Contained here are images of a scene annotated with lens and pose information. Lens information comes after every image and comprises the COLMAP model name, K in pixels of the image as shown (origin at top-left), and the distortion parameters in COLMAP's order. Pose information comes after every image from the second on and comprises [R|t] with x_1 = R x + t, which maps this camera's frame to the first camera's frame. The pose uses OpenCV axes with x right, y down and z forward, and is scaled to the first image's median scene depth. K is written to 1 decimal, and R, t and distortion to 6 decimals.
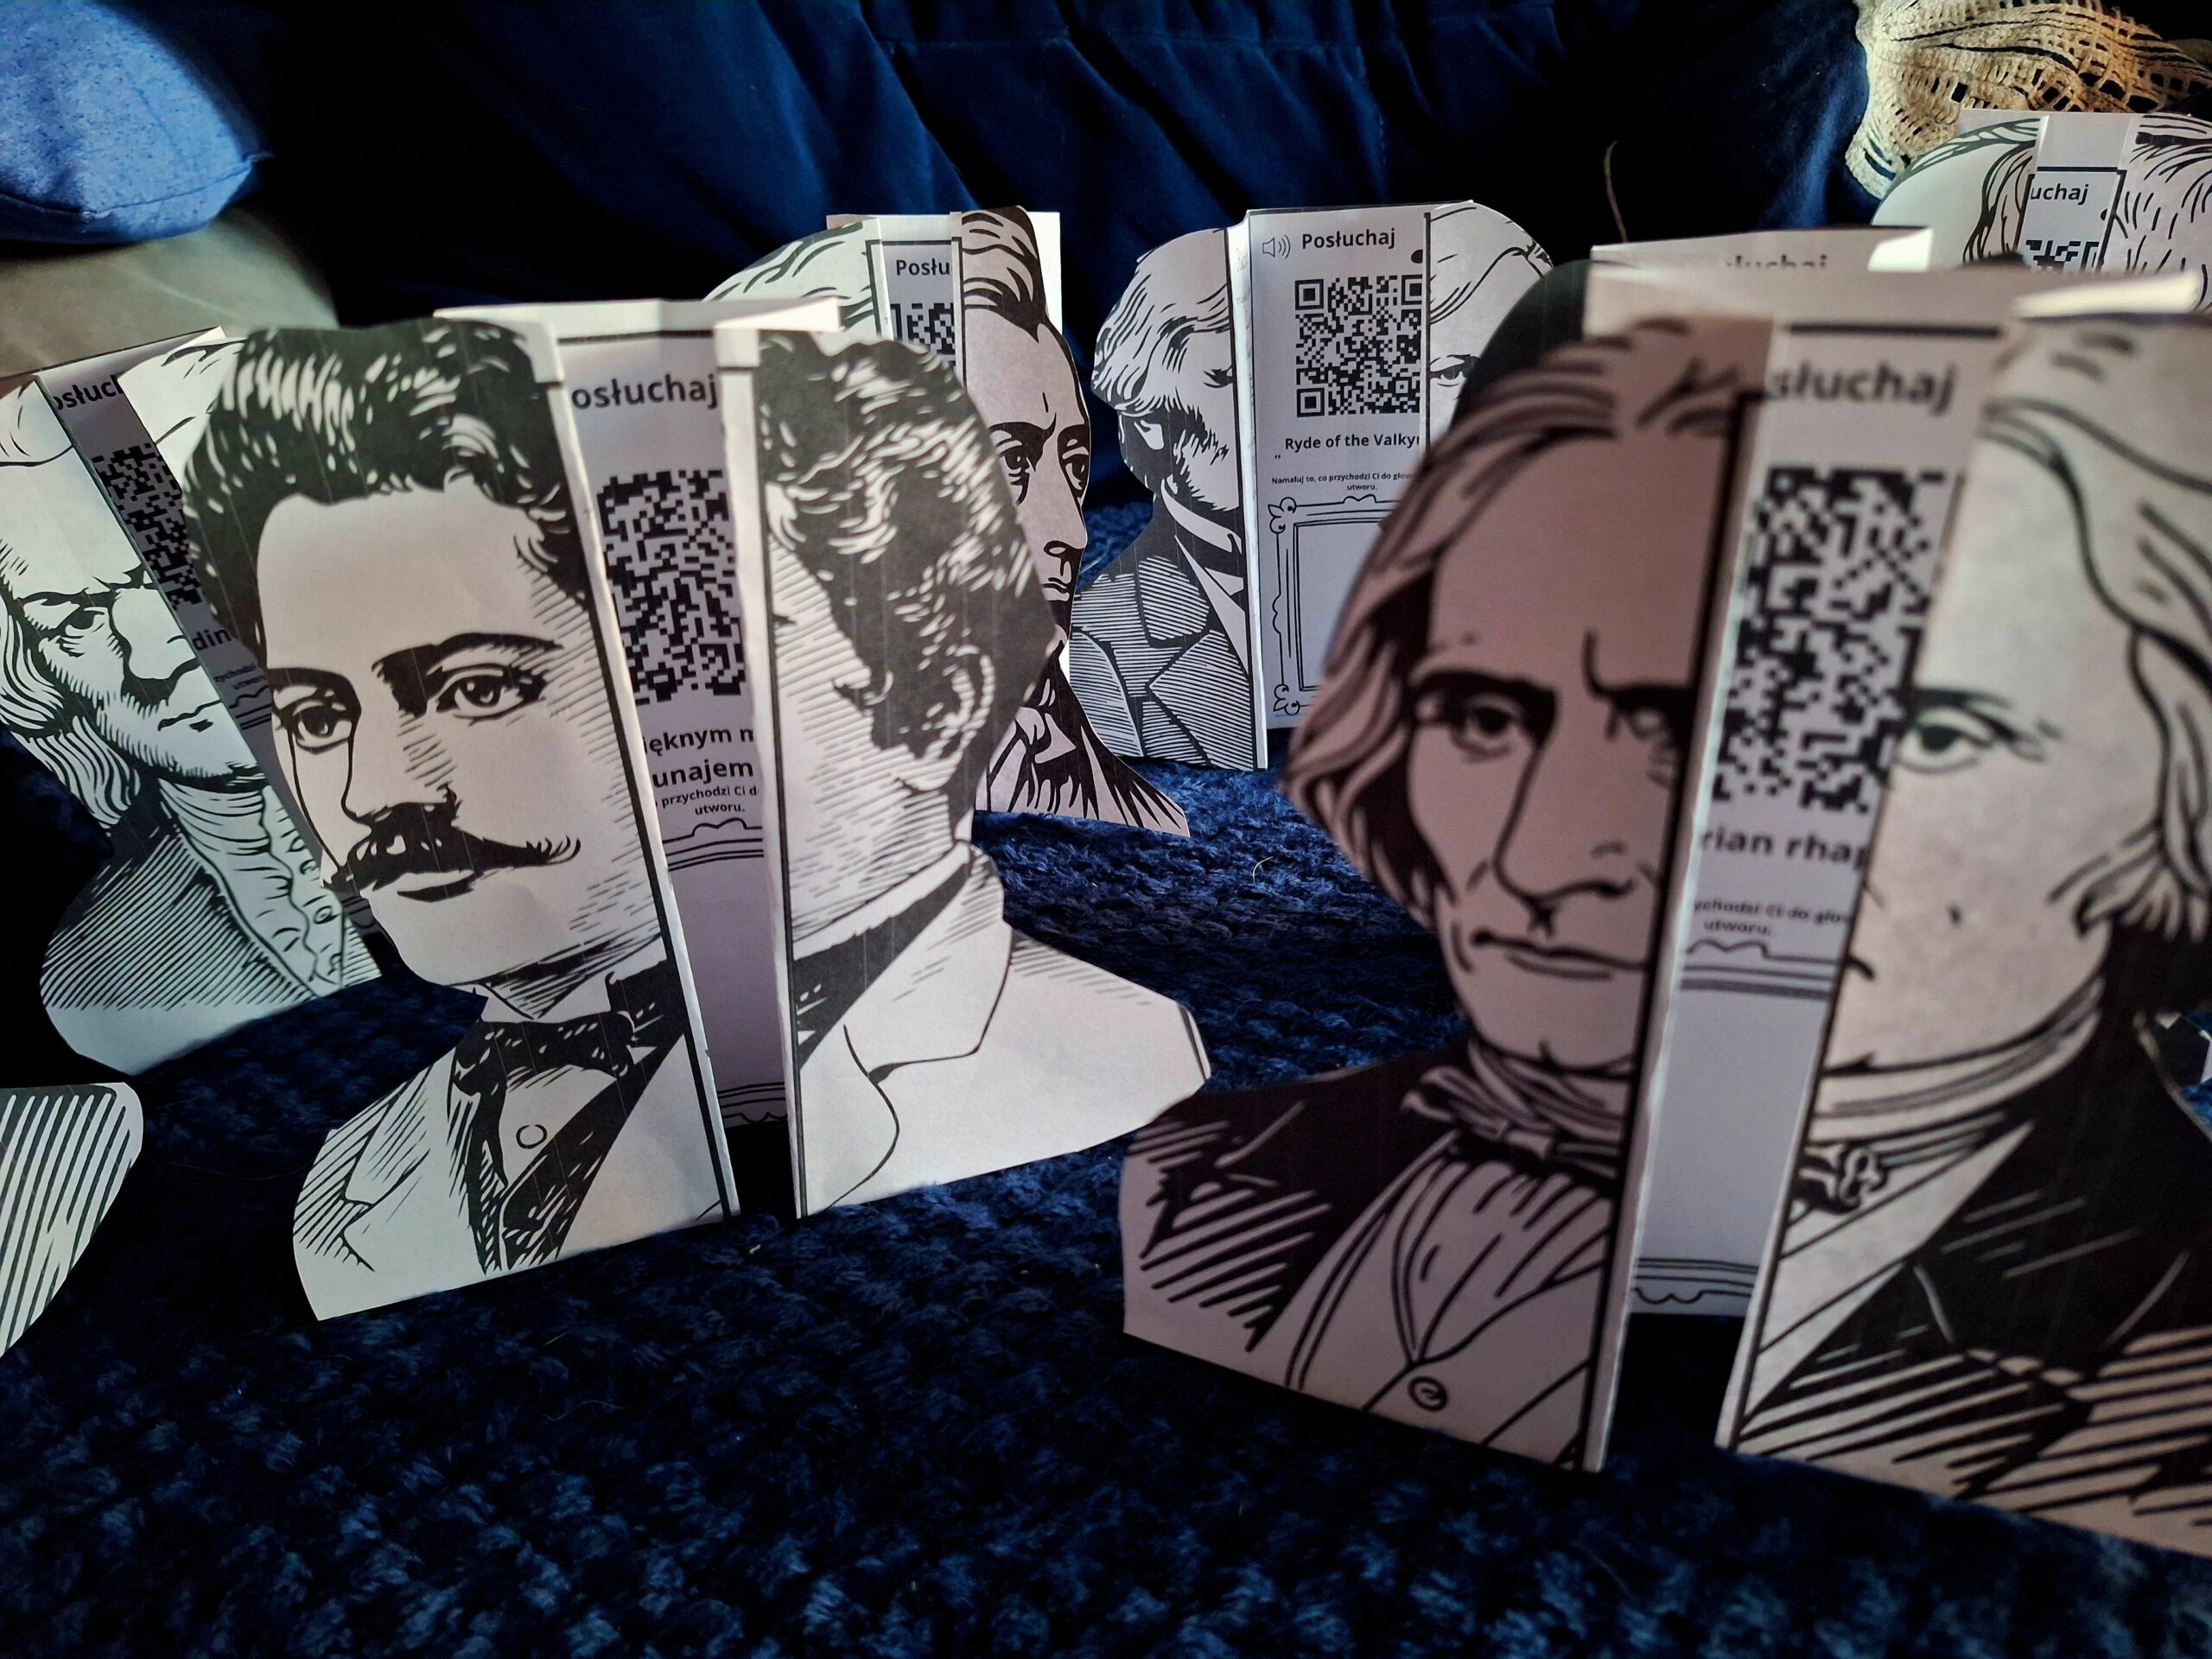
lens RADIAL K [[1550.1, 0, 1112.8], [0, 1550.1, 833.5], [0, 0, 1]] dist [0.097973, -0.166599]
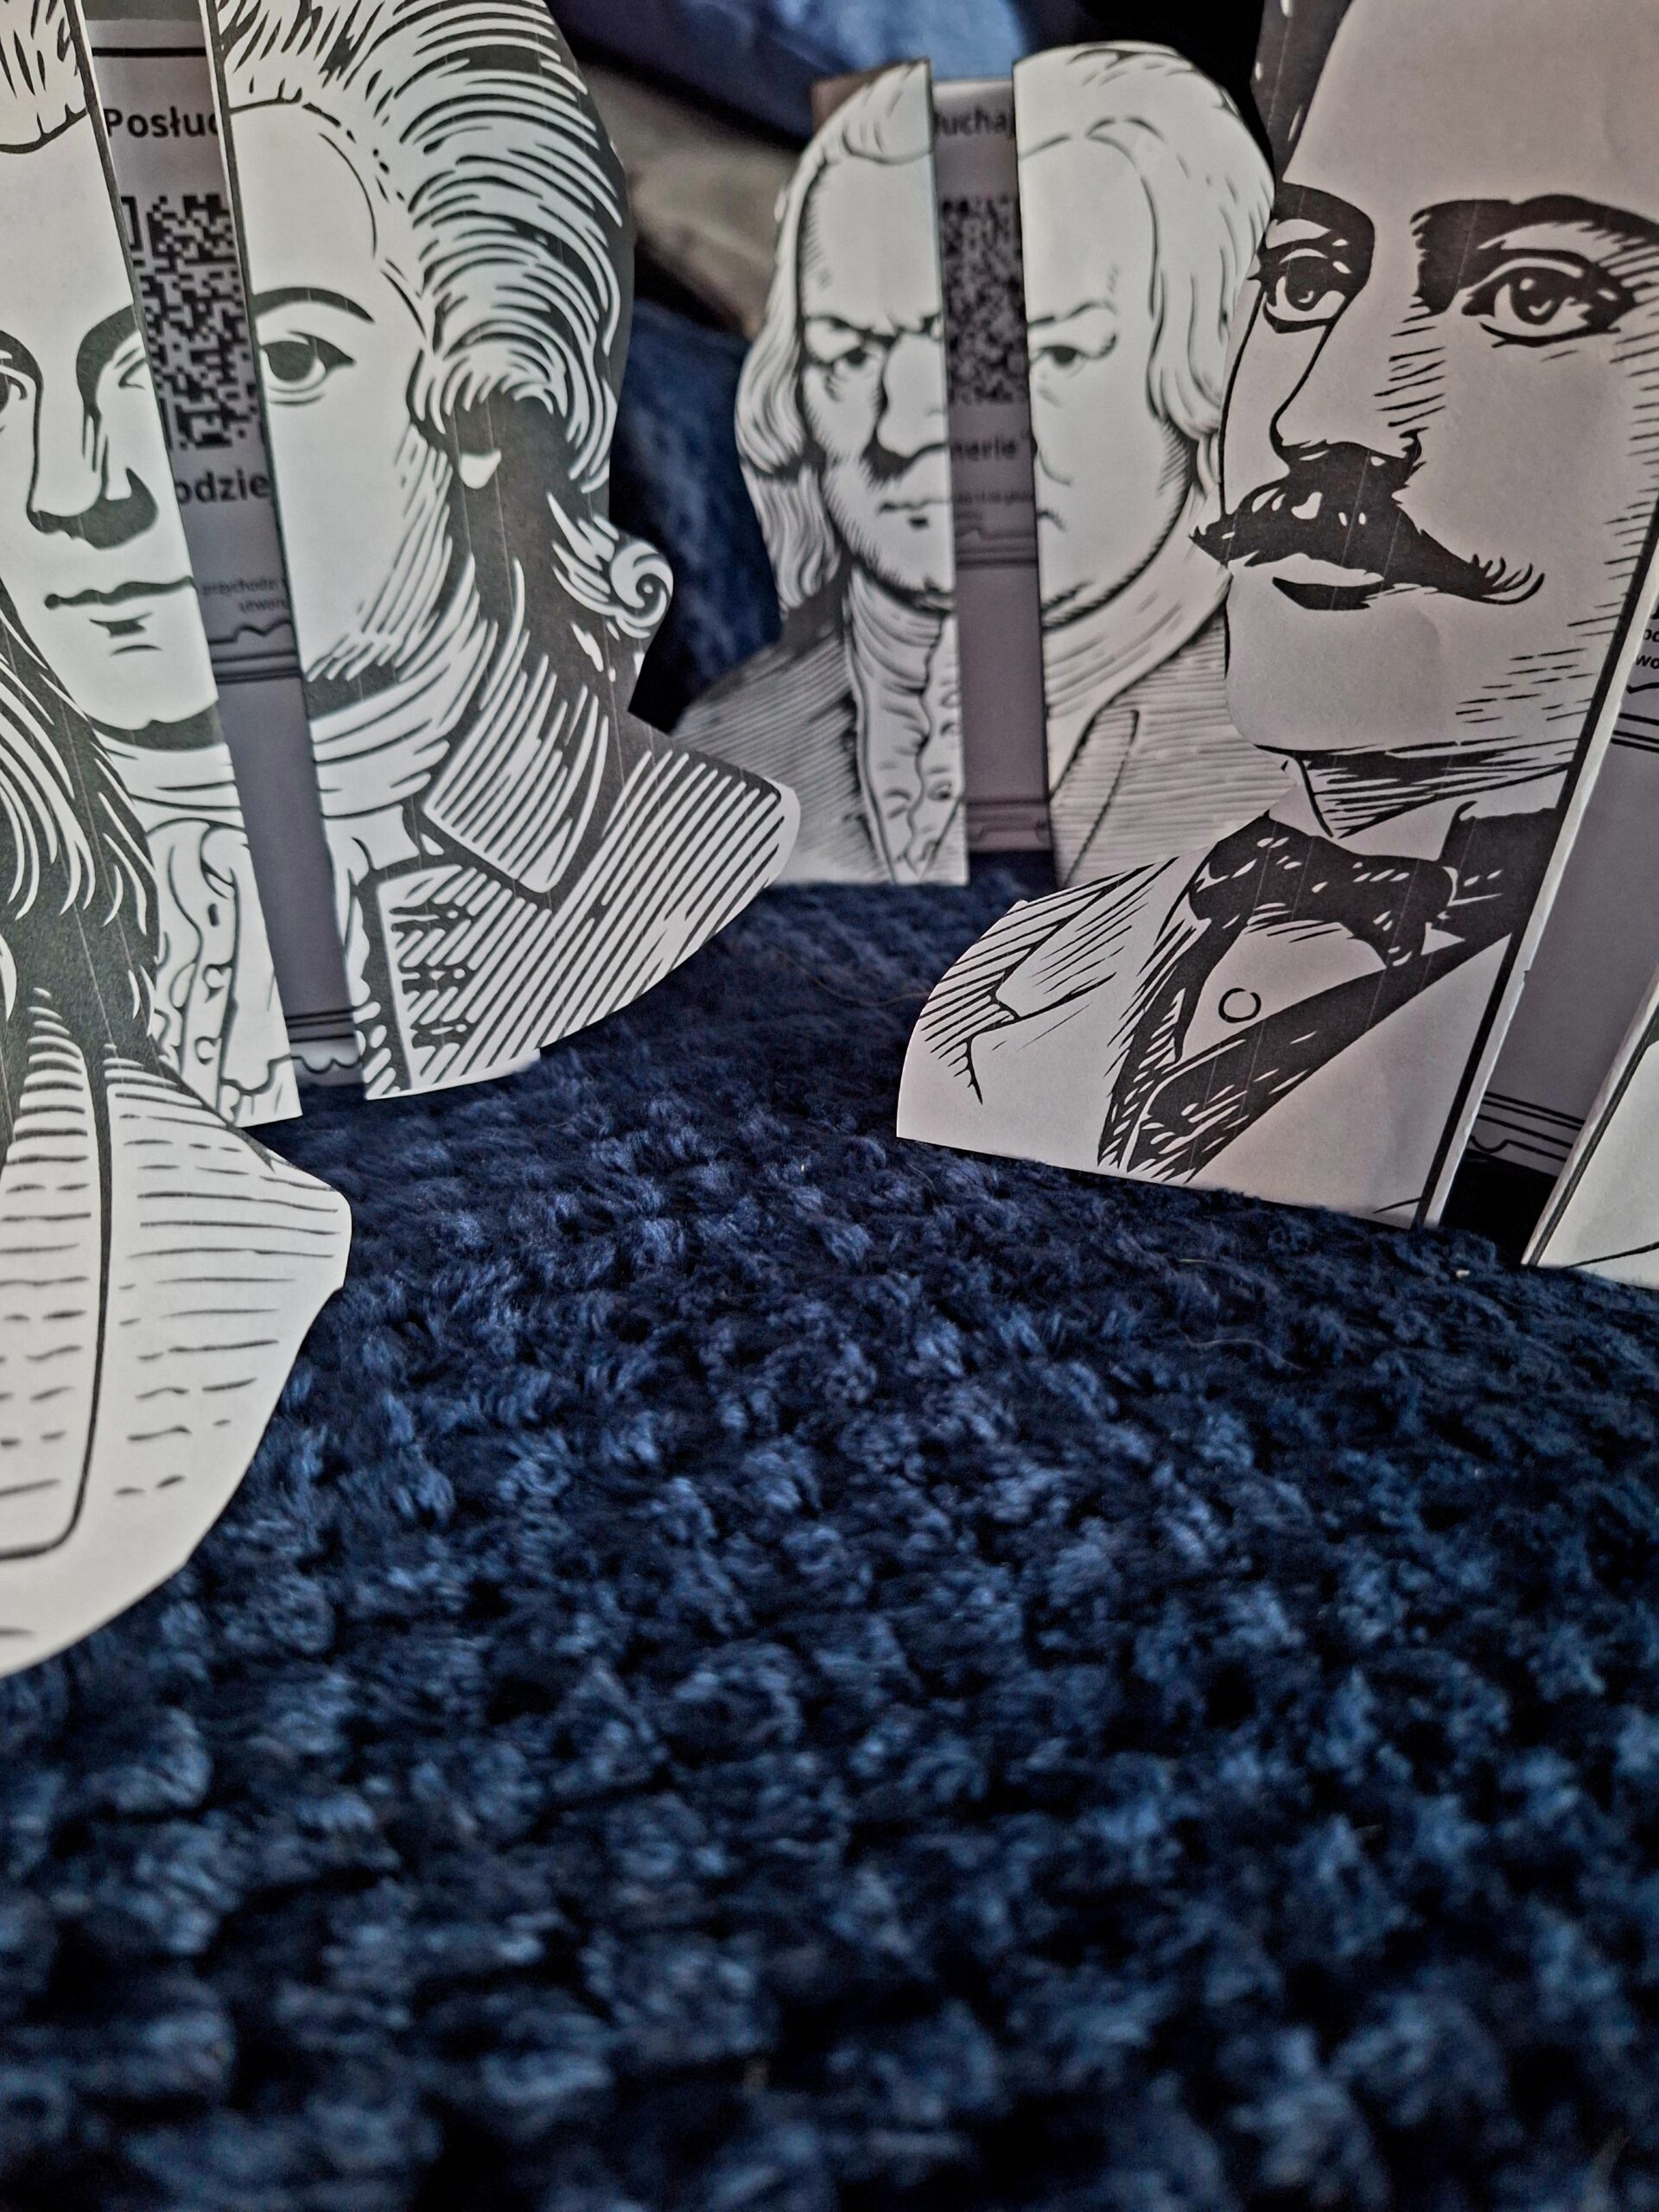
lens RADIAL K [[1580.1, 0, 829.5], [0, 1580.1, 1106.0], [0, 0, 1]] dist [0.096169, -0.207419]
pose [[0.867444, 0.351334, -0.352286, -0.197185], [-0.353212, 0.933534, 0.061286, 0.199271], [0.350403, 0.071270, 0.933884, 0.176894]]
